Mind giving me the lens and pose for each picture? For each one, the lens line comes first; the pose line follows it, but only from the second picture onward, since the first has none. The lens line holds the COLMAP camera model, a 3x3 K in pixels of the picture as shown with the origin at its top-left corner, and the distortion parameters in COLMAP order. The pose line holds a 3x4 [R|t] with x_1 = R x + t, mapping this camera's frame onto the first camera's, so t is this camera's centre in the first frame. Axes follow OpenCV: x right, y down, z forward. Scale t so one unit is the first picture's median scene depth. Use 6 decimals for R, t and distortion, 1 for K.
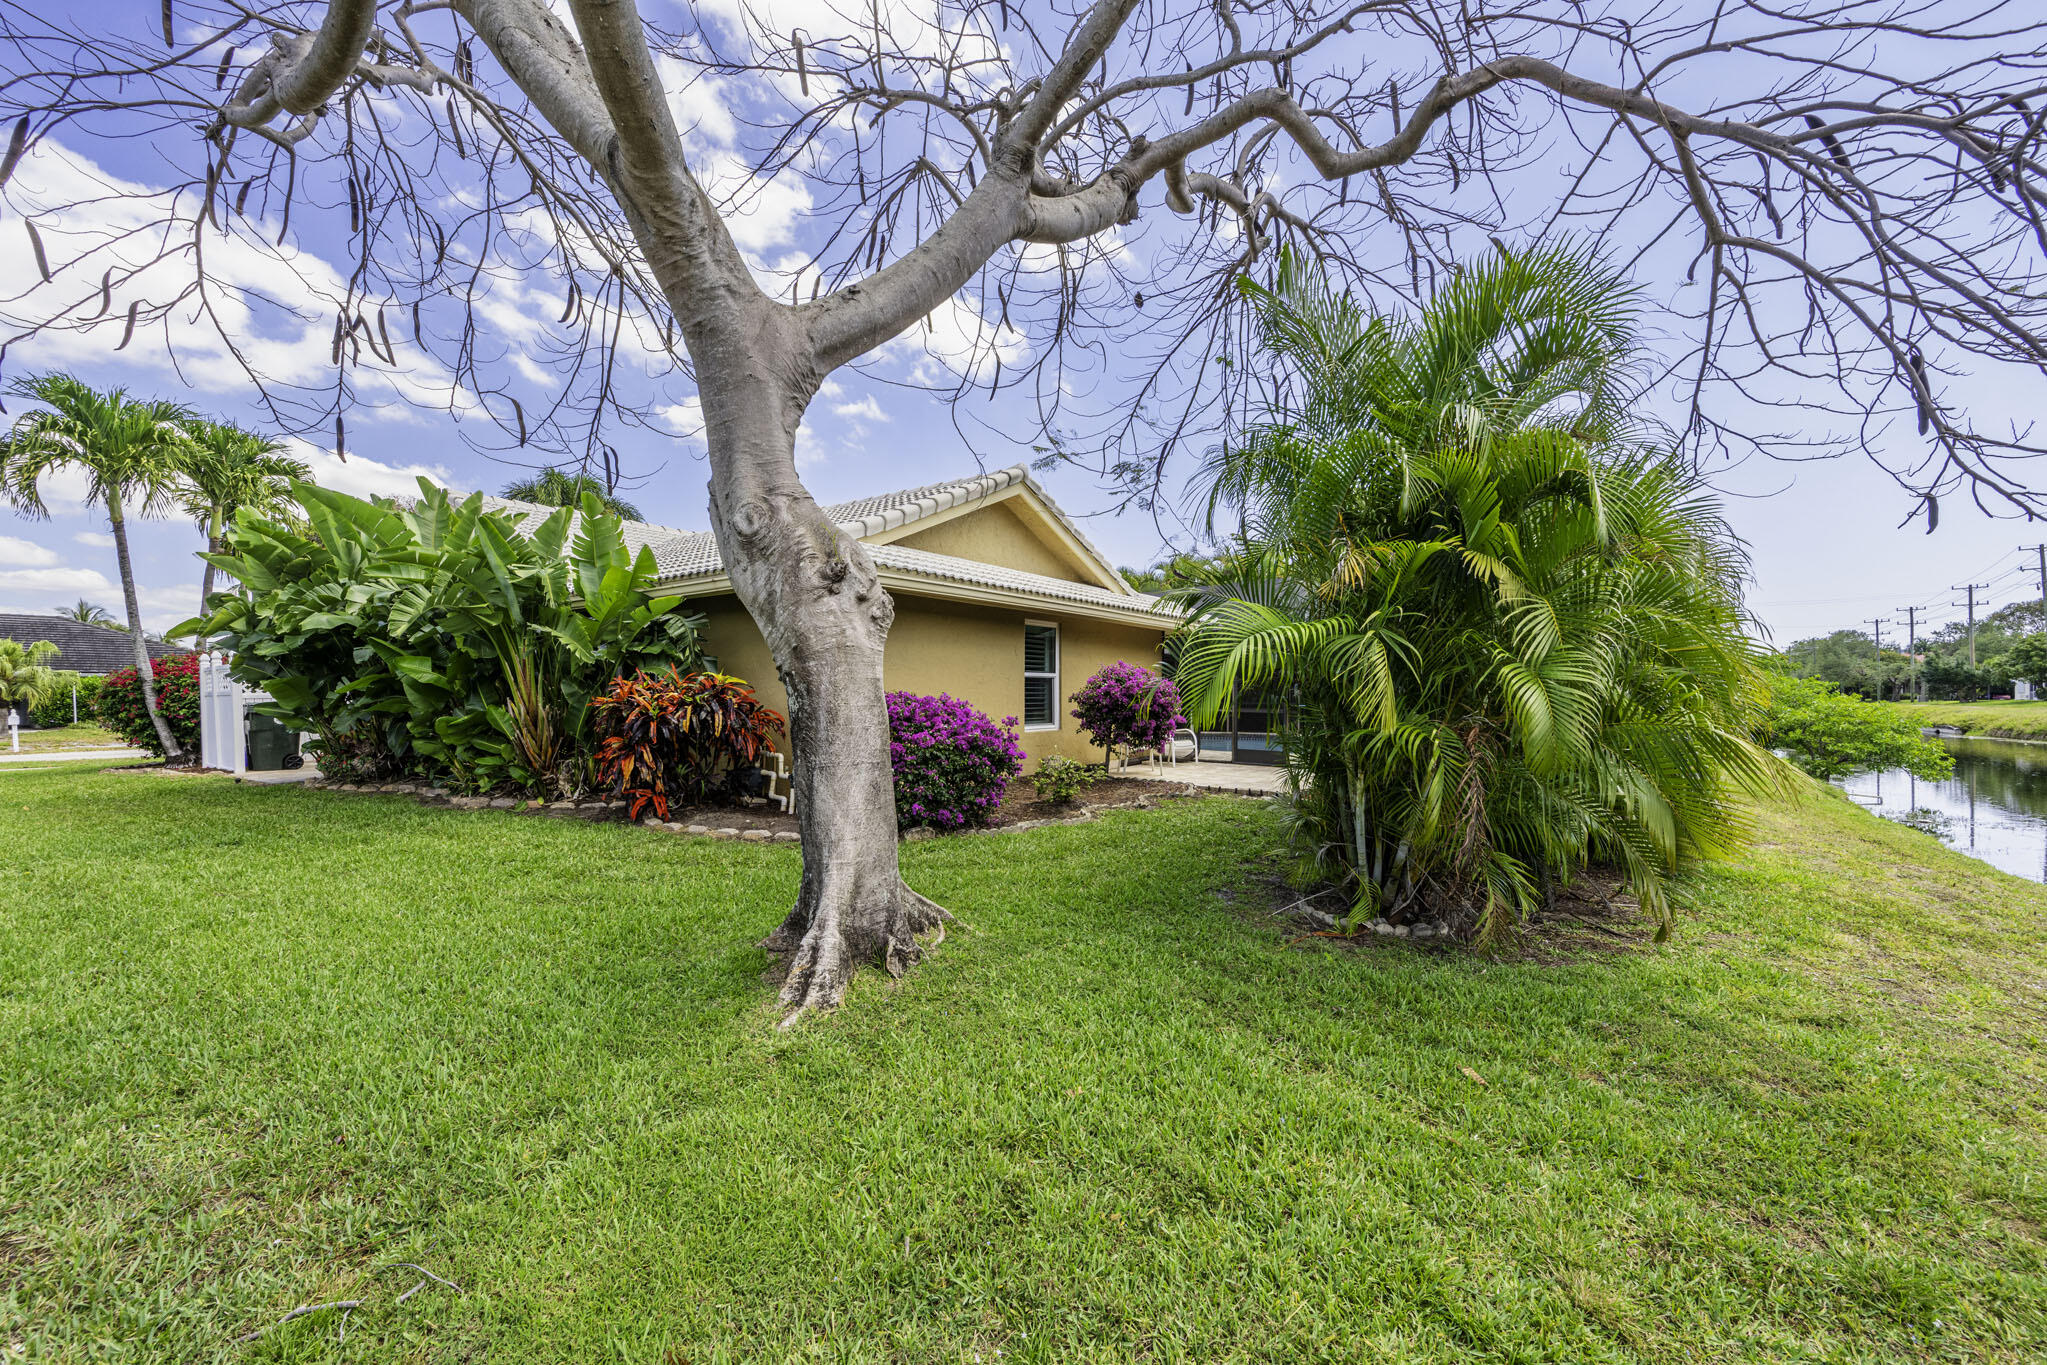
lens RADIAL K [[847.9, 0, 1030.0], [0, 847.9, 691.0], [0, 0, 1]] dist [-0.001893, -0.000535]
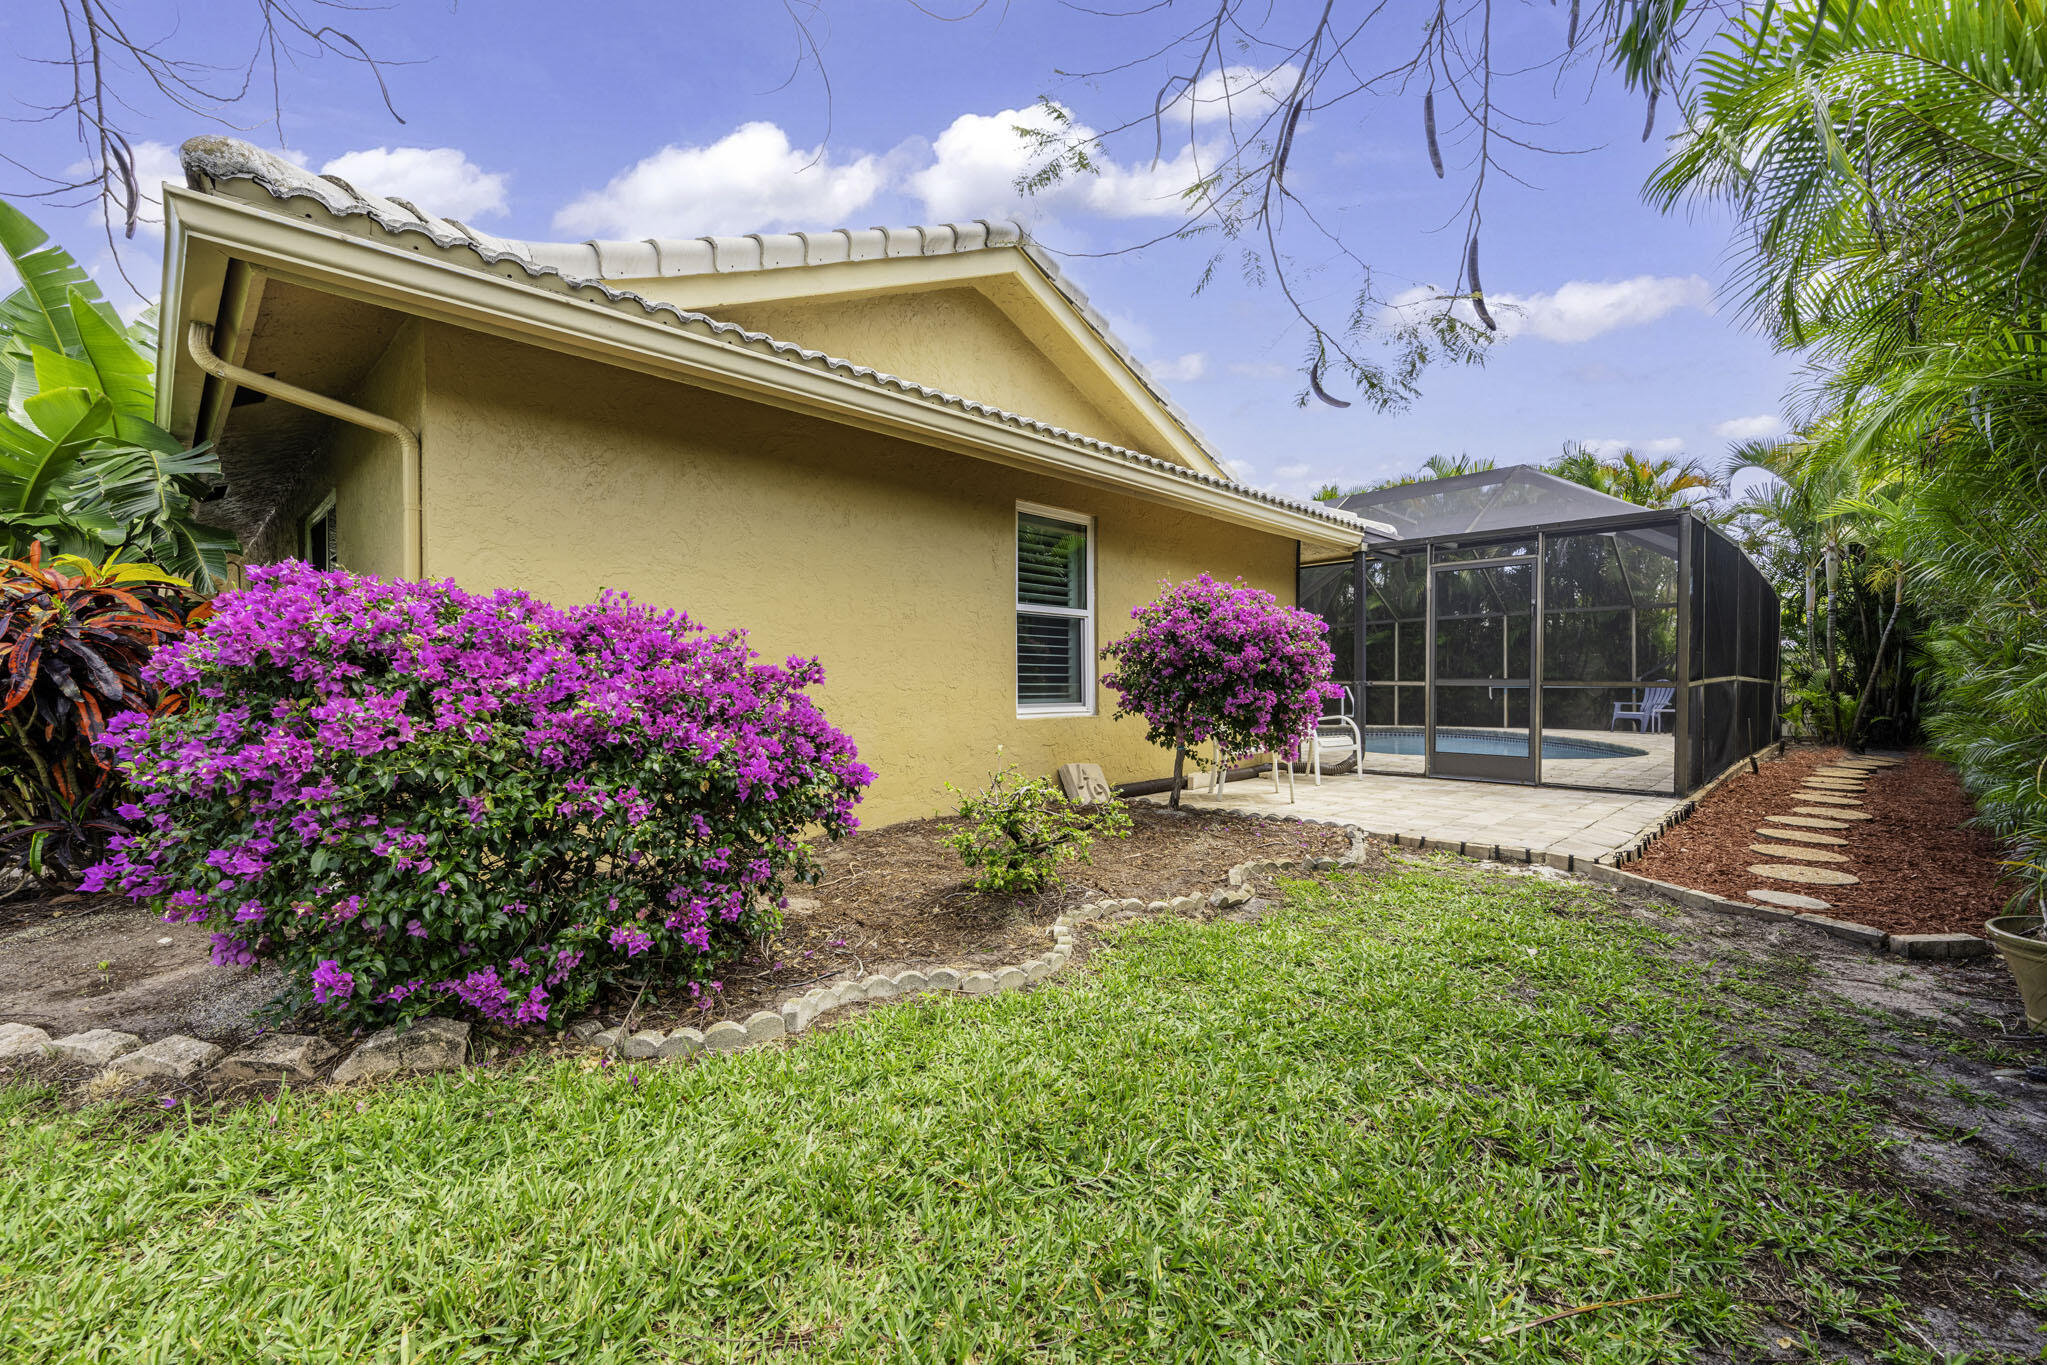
lens RADIAL K [[847.9, 0, 1030.0], [0, 847.9, 691.0], [0, 0, 1]] dist [-0.001893, -0.000535]
pose [[0.987720, -0.005422, -0.156143, 0.082093], [0.006164, 0.999972, 0.004269, 0.029532], [0.156115, -0.005179, 0.987725, 0.487983]]
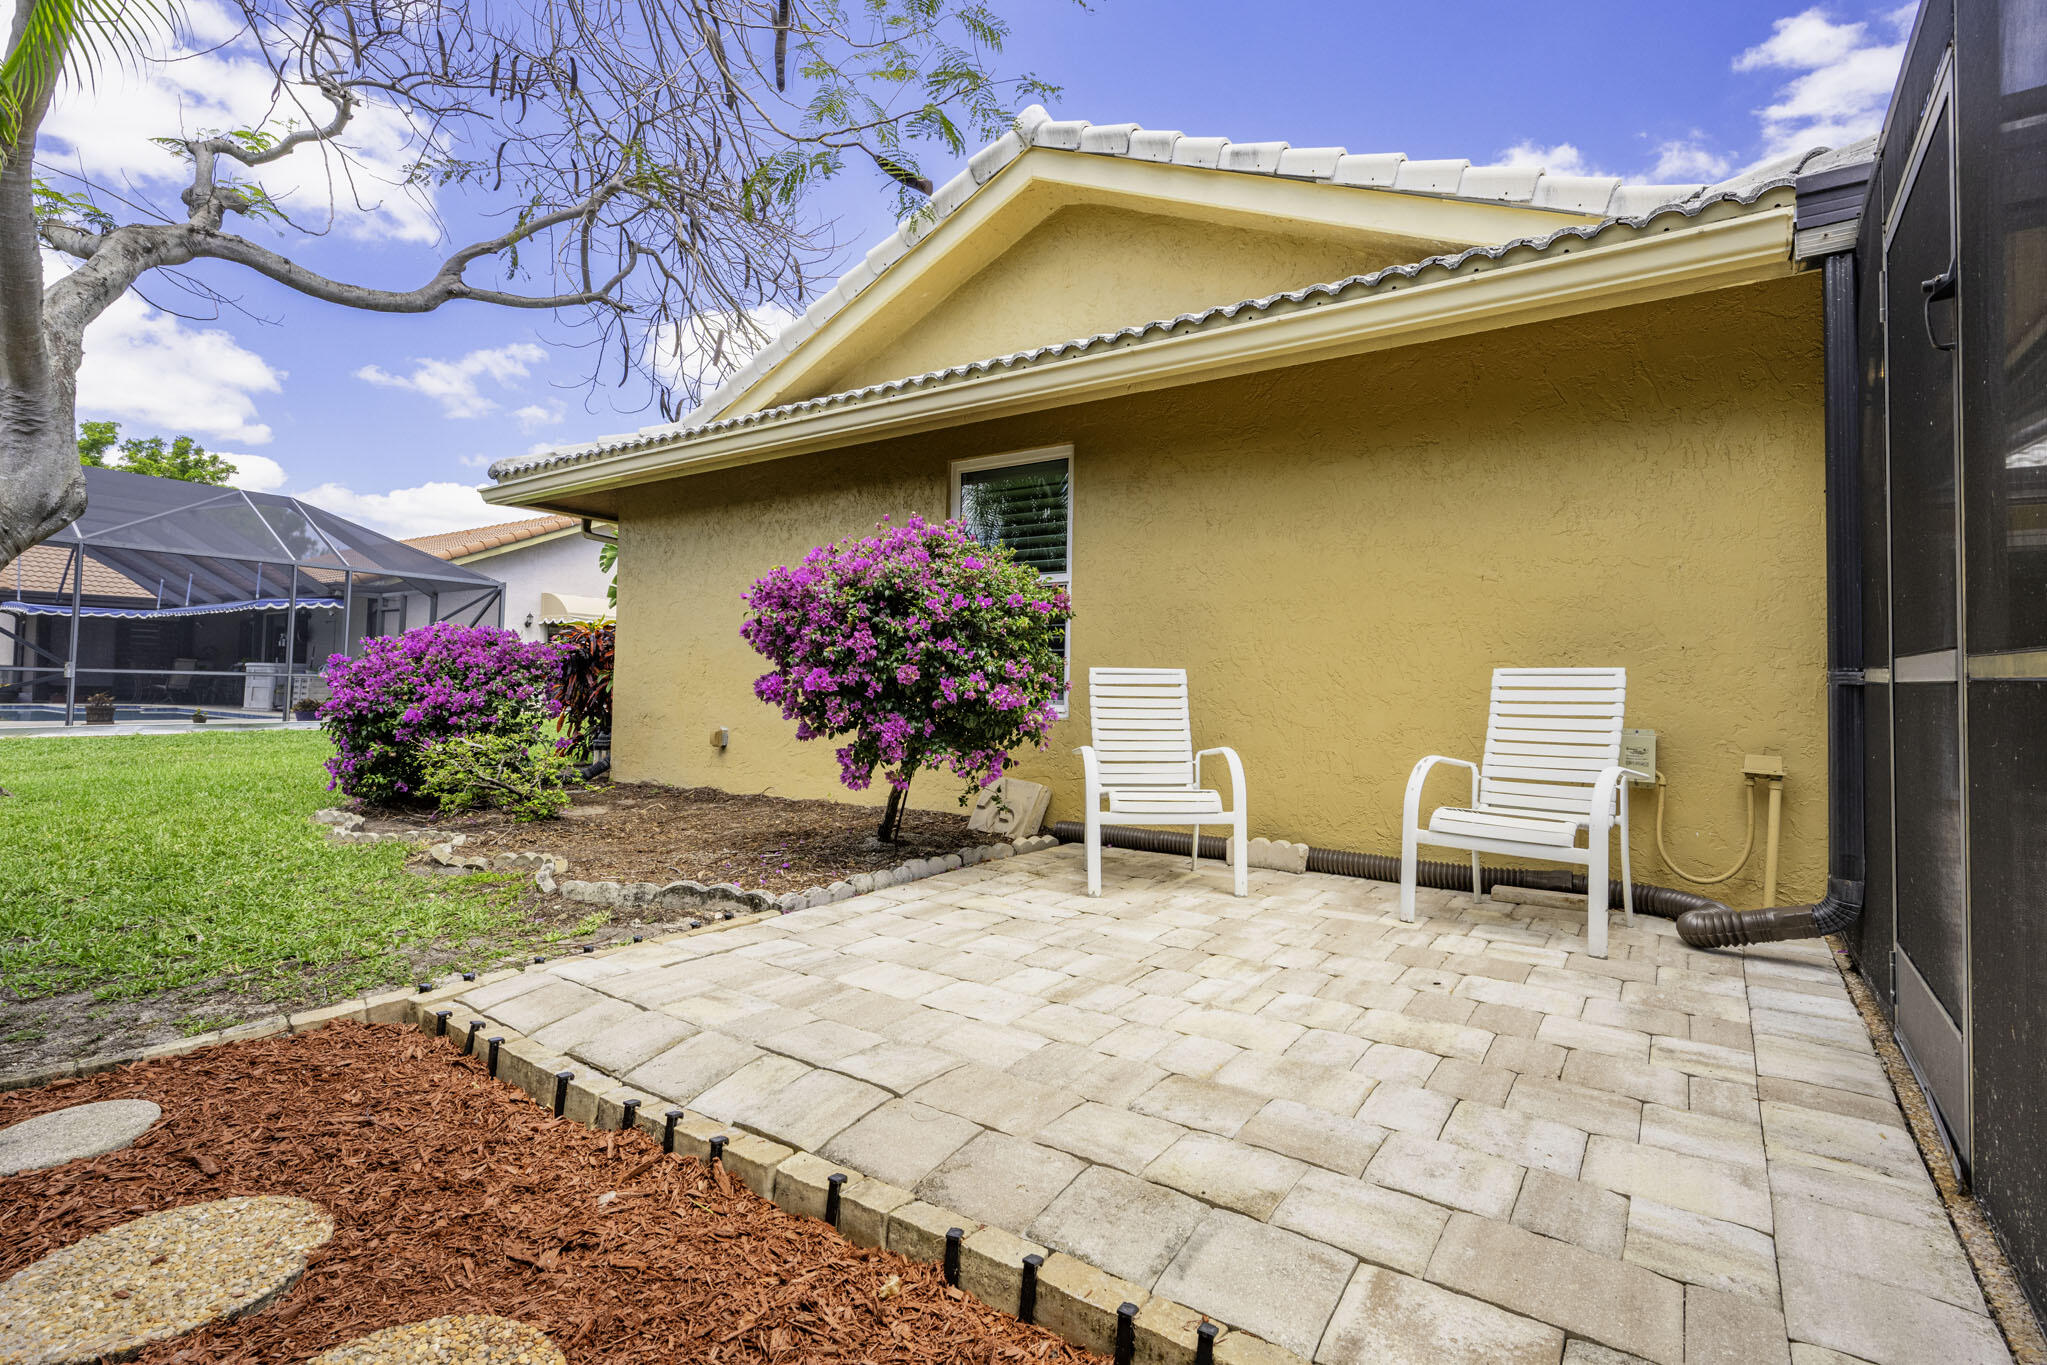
lens RADIAL K [[850.7, 0, 1024.0], [0, 850.7, 672.4], [0, 0, 1]] dist [0.000499, 0.000054]
pose [[0.057000, -0.006514, -0.998353, 0.447831], [-0.009584, 0.999929, -0.007071, 0.031791], [0.998328, 0.009971, 0.056933, 1.000528]]
